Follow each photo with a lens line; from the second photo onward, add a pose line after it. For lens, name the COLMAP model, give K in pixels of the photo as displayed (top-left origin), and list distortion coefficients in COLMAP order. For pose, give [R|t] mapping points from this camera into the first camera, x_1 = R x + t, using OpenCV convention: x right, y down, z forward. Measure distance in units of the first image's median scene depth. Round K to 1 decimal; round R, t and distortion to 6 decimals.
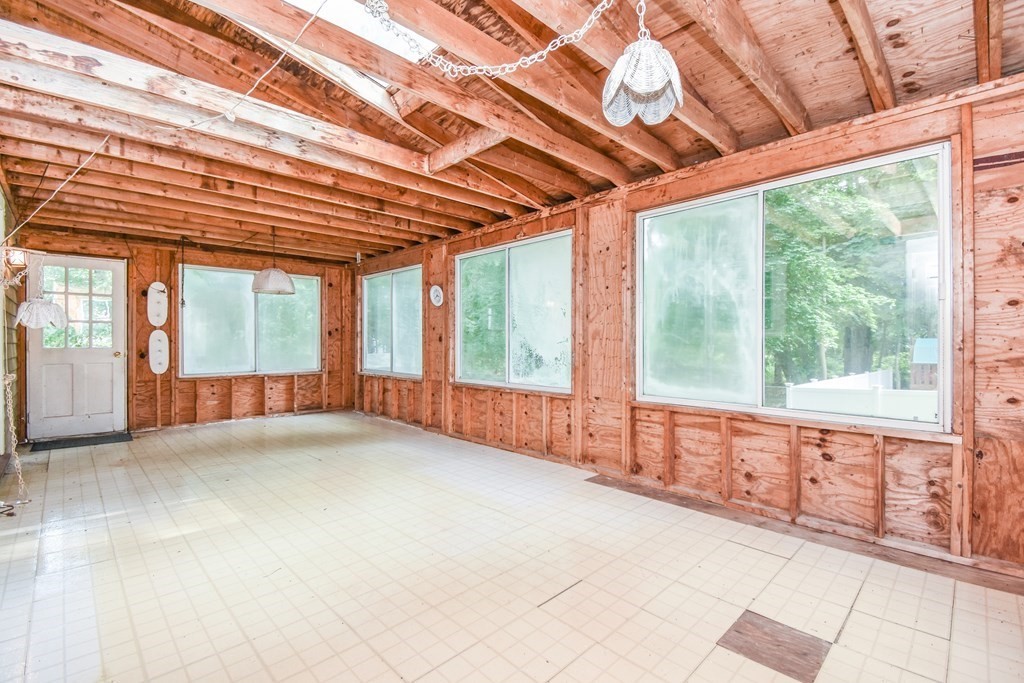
lens RADIAL K [[460.1, 0, 518.3], [0, 460.1, 338.0], [0, 0, 1]] dist [0.017305, -0.000876]
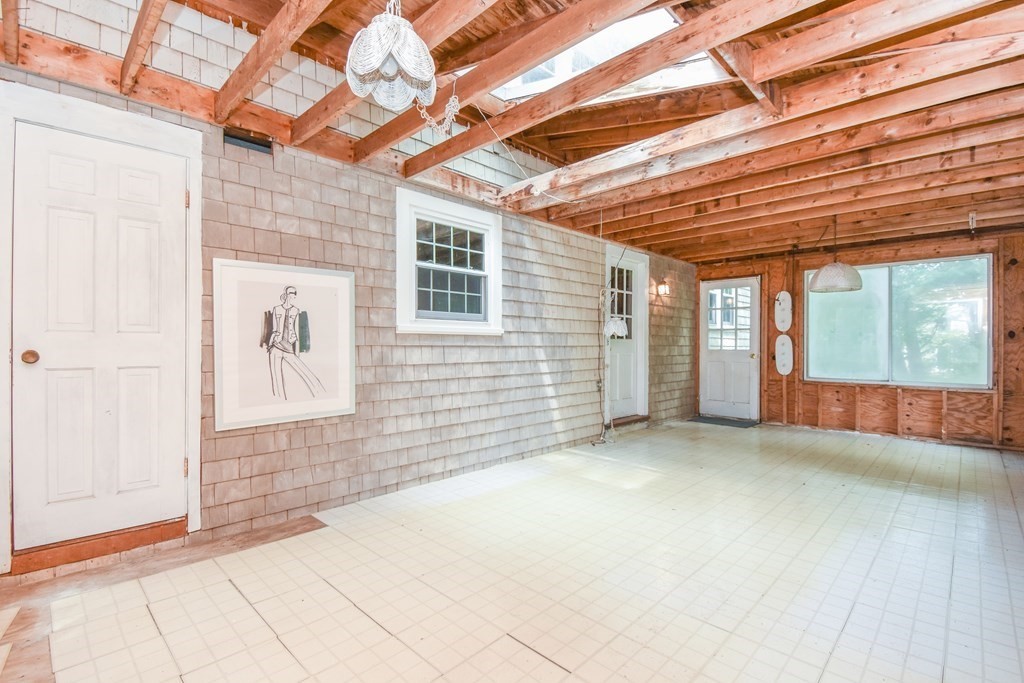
lens RADIAL K [[469.5, 0, 512.0], [0, 469.5, 341.5], [0, 0, 1]] dist [0.013980, -0.000696]
pose [[0.025317, -0.003773, -0.999672, 0.323016], [0.001223, 0.999992, -0.003743, 0.001847], [0.999679, -0.001128, 0.025321, 0.325318]]
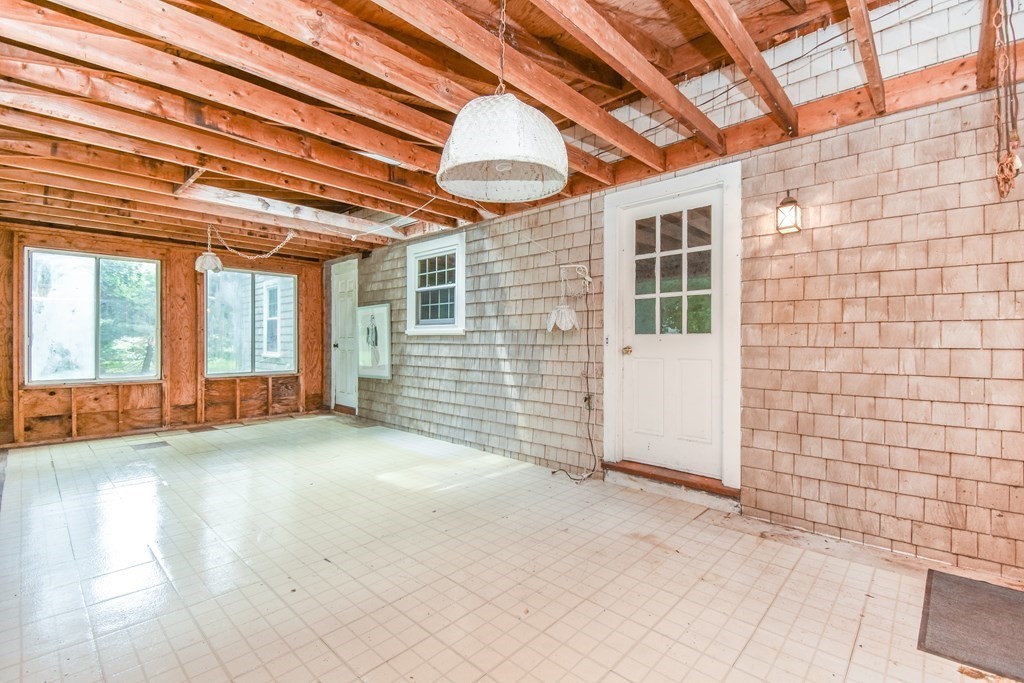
lens RADIAL K [[460.1, 0, 518.3], [0, 460.1, 338.0], [0, 0, 1]] dist [0.017305, -0.000876]
pose [[-0.999145, -0.000276, -0.041339, -0.465210], [0.000109, 0.999957, -0.009310, 0.003045], [0.041340, -0.009306, -0.999102, 1.156618]]
